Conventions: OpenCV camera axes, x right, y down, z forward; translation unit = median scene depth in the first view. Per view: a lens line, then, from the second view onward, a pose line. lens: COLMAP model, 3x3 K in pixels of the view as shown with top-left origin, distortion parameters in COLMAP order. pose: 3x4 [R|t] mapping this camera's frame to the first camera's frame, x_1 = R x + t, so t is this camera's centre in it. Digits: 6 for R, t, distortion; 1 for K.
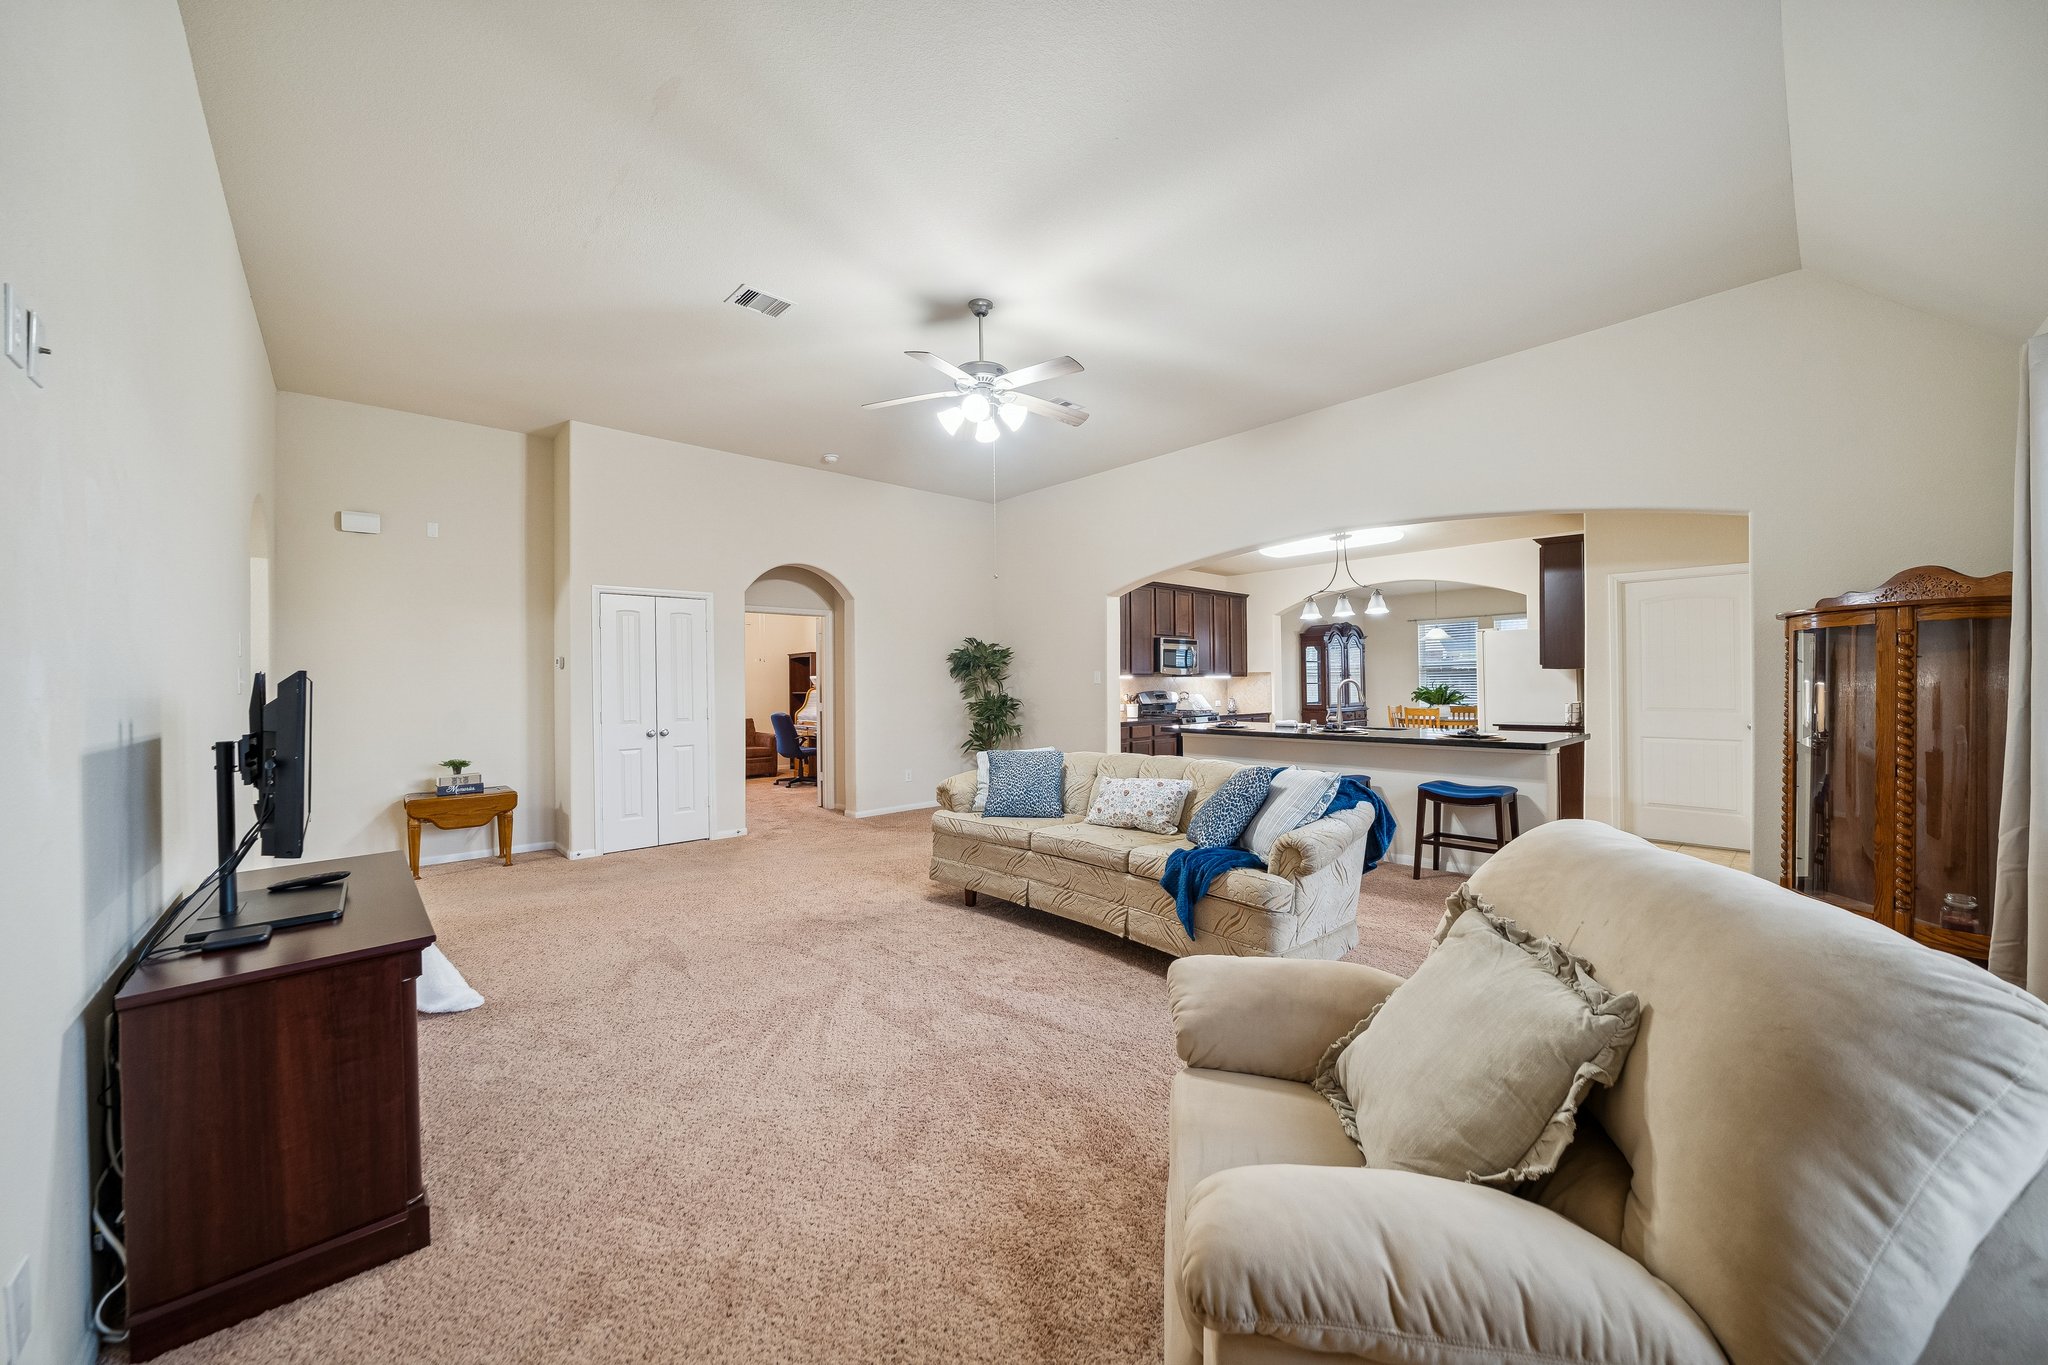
lens RADIAL K [[732.6, 0, 983.0], [0, 732.6, 679.4], [0, 0, 1]] dist [-0.000483, -0.000007]
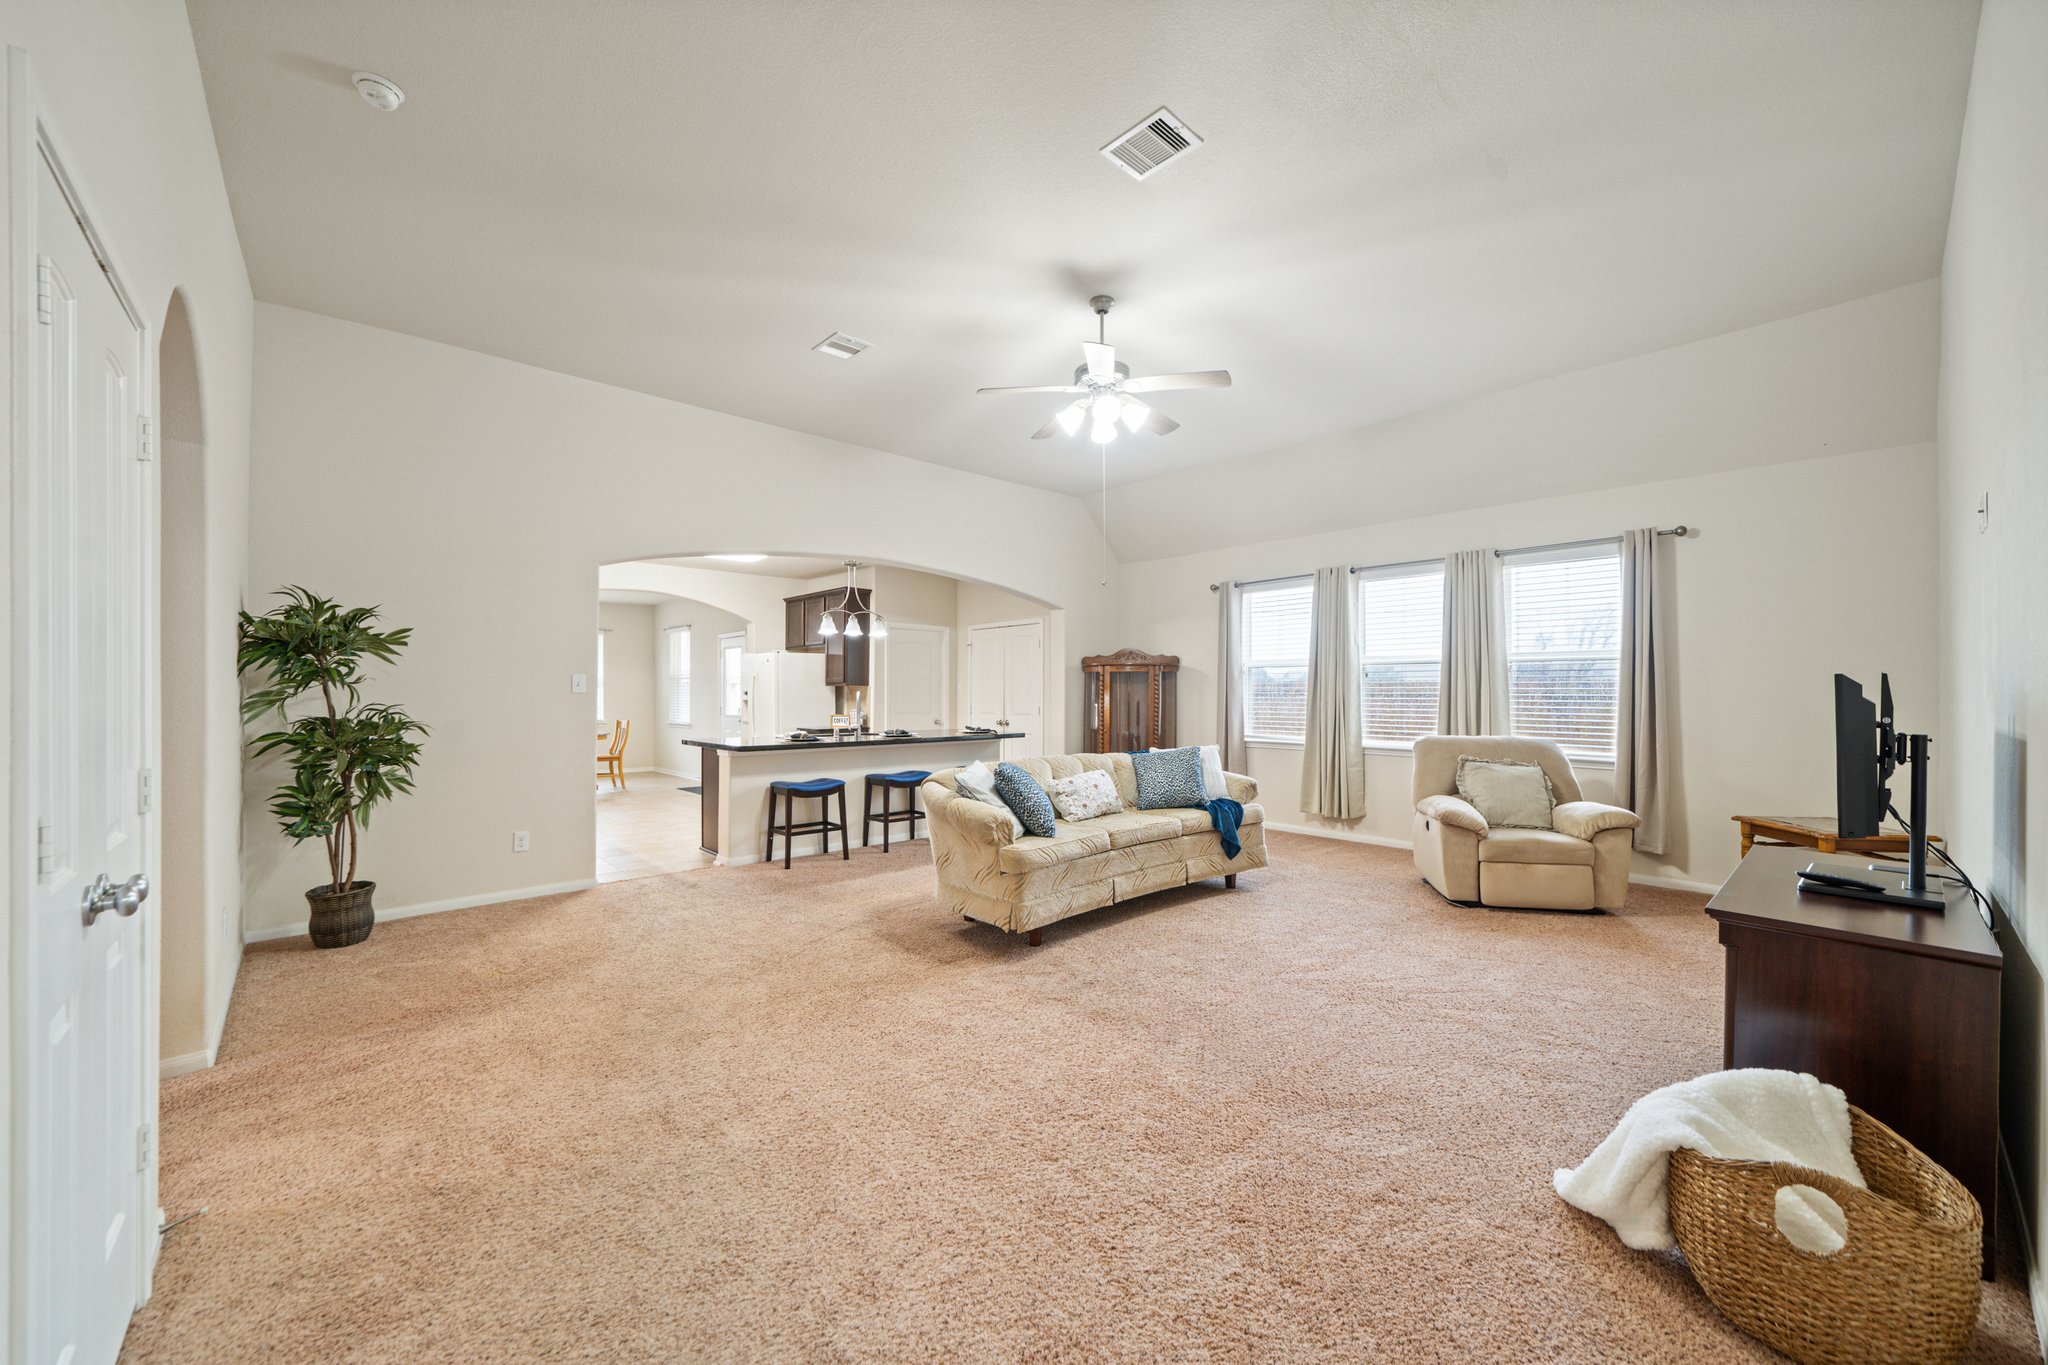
lens RADIAL K [[774.1, 0, 1017.0], [0, 774.1, 693.0], [0, 0, 1]] dist [-0.026191, -0.000220]
pose [[-0.011700, 0.010116, 0.999880, -0.497142], [-0.005800, 0.999931, -0.010184, 0.009750], [-0.999915, -0.005918, -0.011641, 0.549078]]
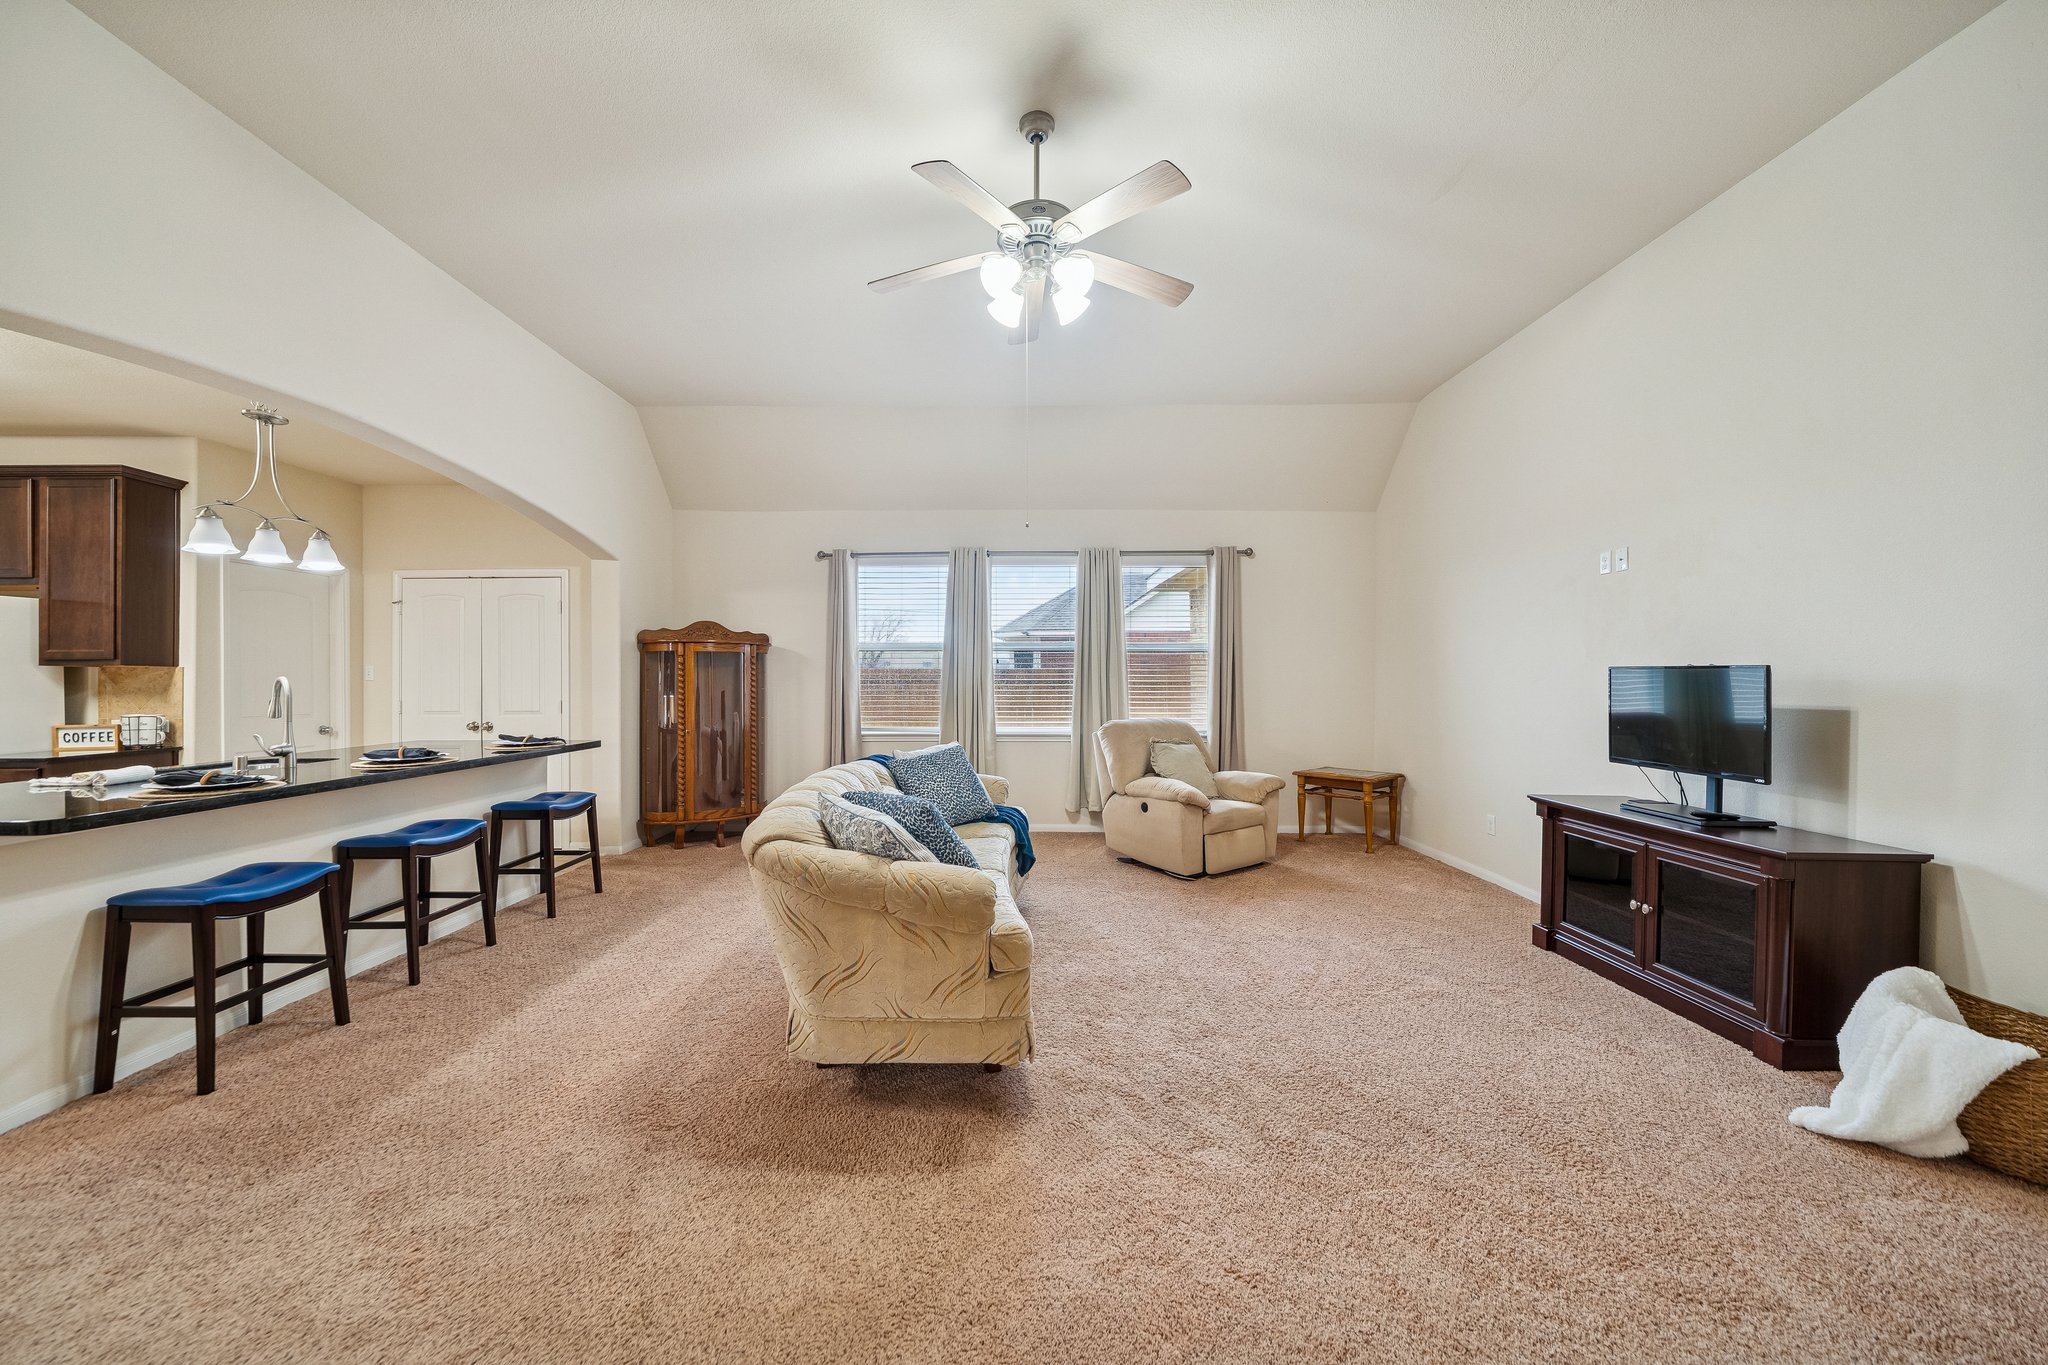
lens RADIAL K [[764.2, 0, 1014.0], [0, 764.2, 687.9], [0, 0, 1]] dist [-0.008033, -0.000330]
pose [[-0.747559, 0.003019, 0.664188, -0.220943], [0.004586, 0.999989, 0.000616, 0.007894], [-0.664179, 0.003506, -0.747565, 0.759595]]
